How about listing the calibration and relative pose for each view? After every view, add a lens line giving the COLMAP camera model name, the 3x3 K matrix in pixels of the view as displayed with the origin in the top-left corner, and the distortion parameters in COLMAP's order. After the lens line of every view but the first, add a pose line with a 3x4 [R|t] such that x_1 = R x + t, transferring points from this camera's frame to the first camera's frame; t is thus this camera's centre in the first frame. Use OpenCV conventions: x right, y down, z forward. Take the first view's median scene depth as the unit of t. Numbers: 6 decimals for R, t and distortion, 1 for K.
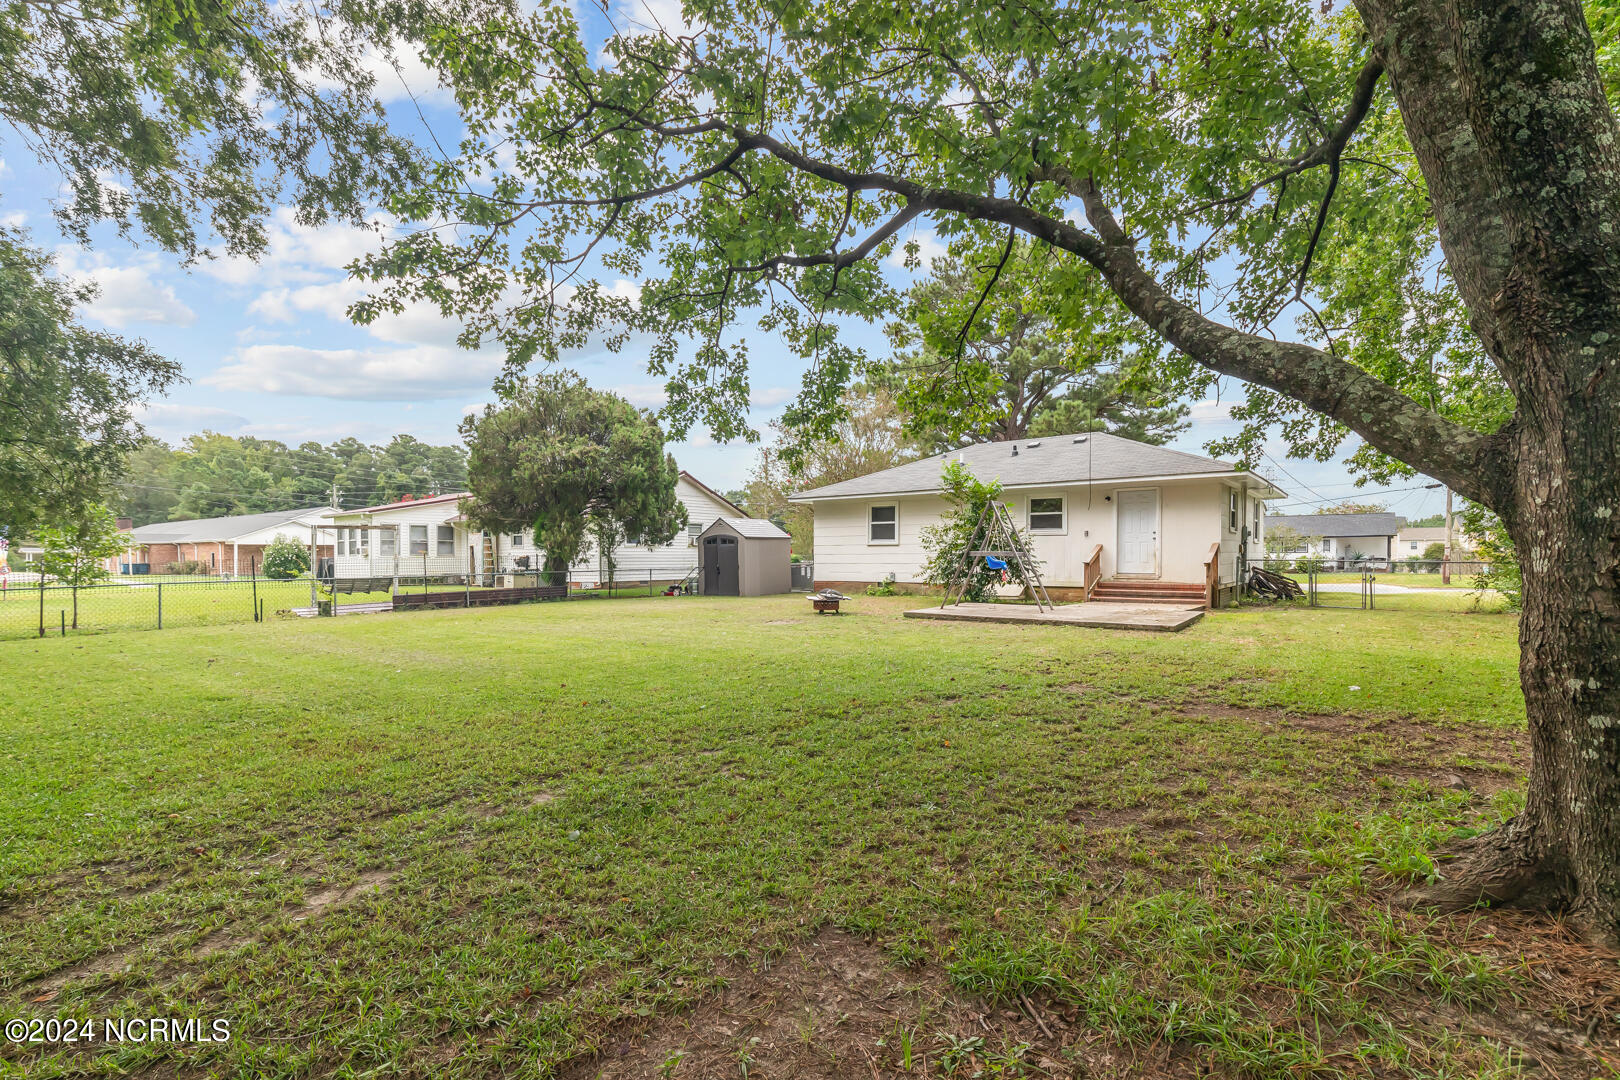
lens RADIAL K [[724.8, 0, 817.2], [0, 724.8, 553.7], [0, 0, 1]] dist [0.005015, 0.000181]
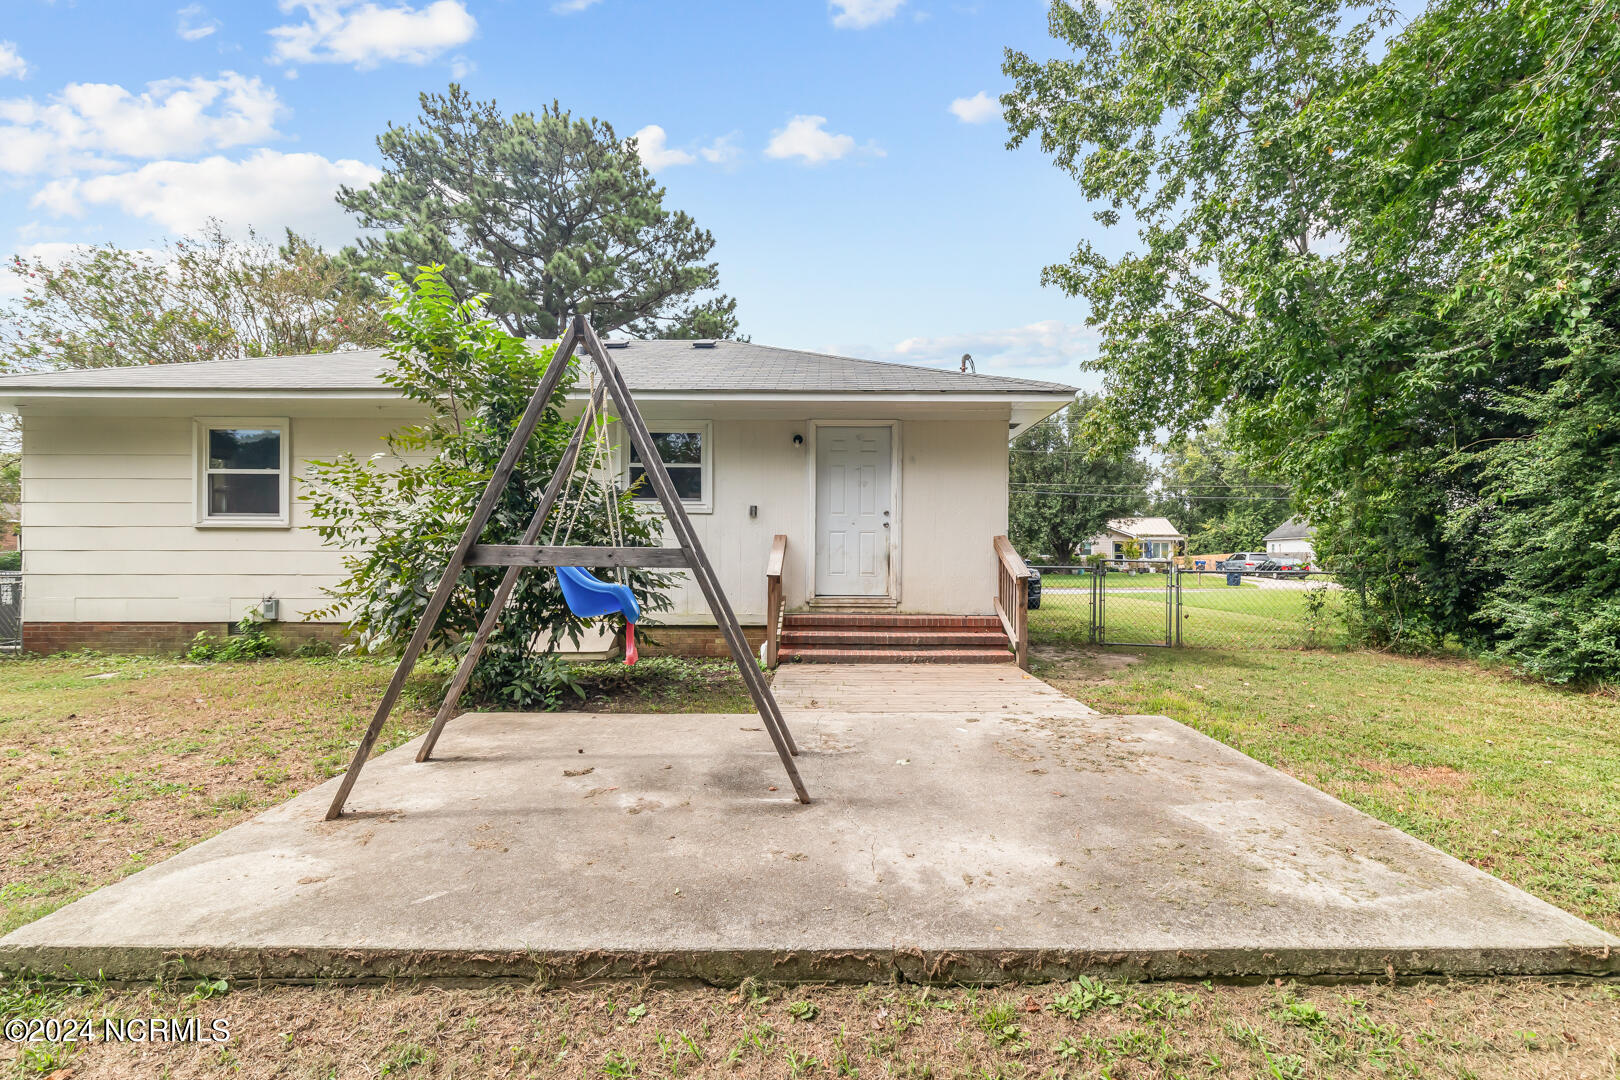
lens RADIAL K [[724.8, 0, 820.7], [0, 724.8, 554.5], [0, 0, 1]] dist [0.005015, 0.000181]
pose [[0.803062, 0.006823, 0.595857, 0.107563], [-0.008067, 0.999967, -0.000578, 0.000066], [-0.595841, -0.004342, 0.803090, 0.501913]]
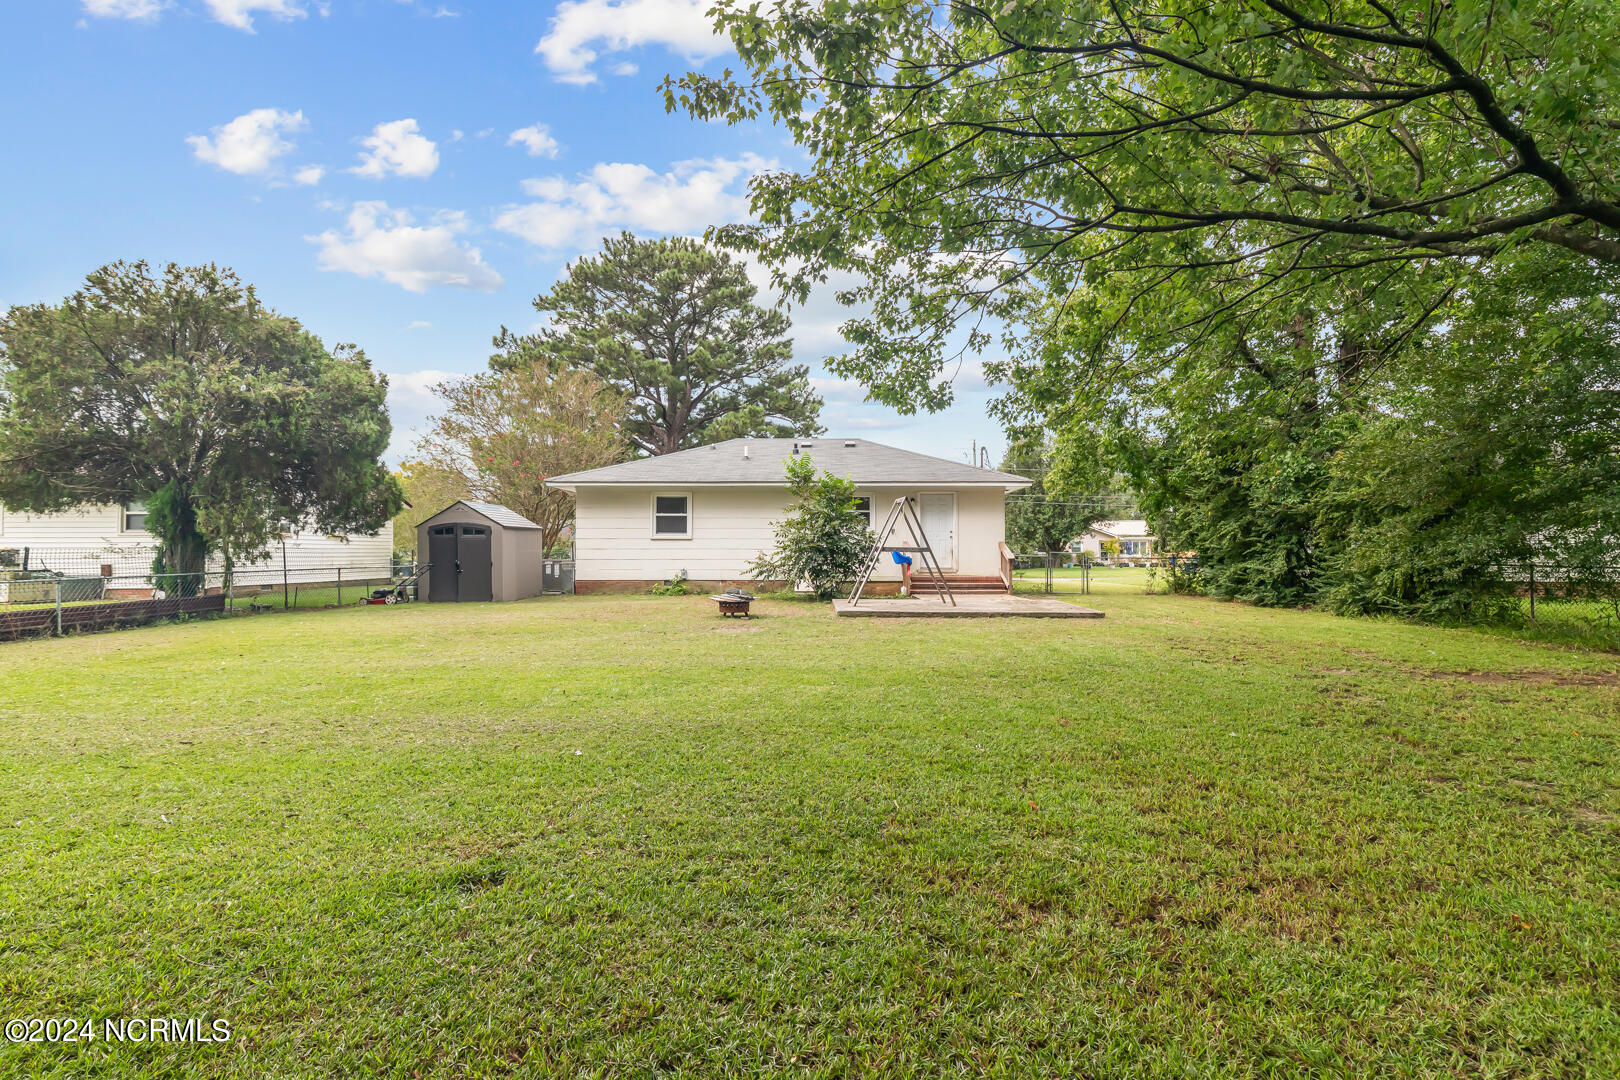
lens RADIAL K [[724.8, 0, 810.7], [0, 724.8, 525.6], [0, 0, 1]] dist [0.005015, 0.000181]
pose [[0.813899, 0.027078, 0.580375, -0.294435], [-0.006019, 0.999253, -0.038180, 0.004537], [-0.580975, 0.027582, 0.813454, 0.165886]]
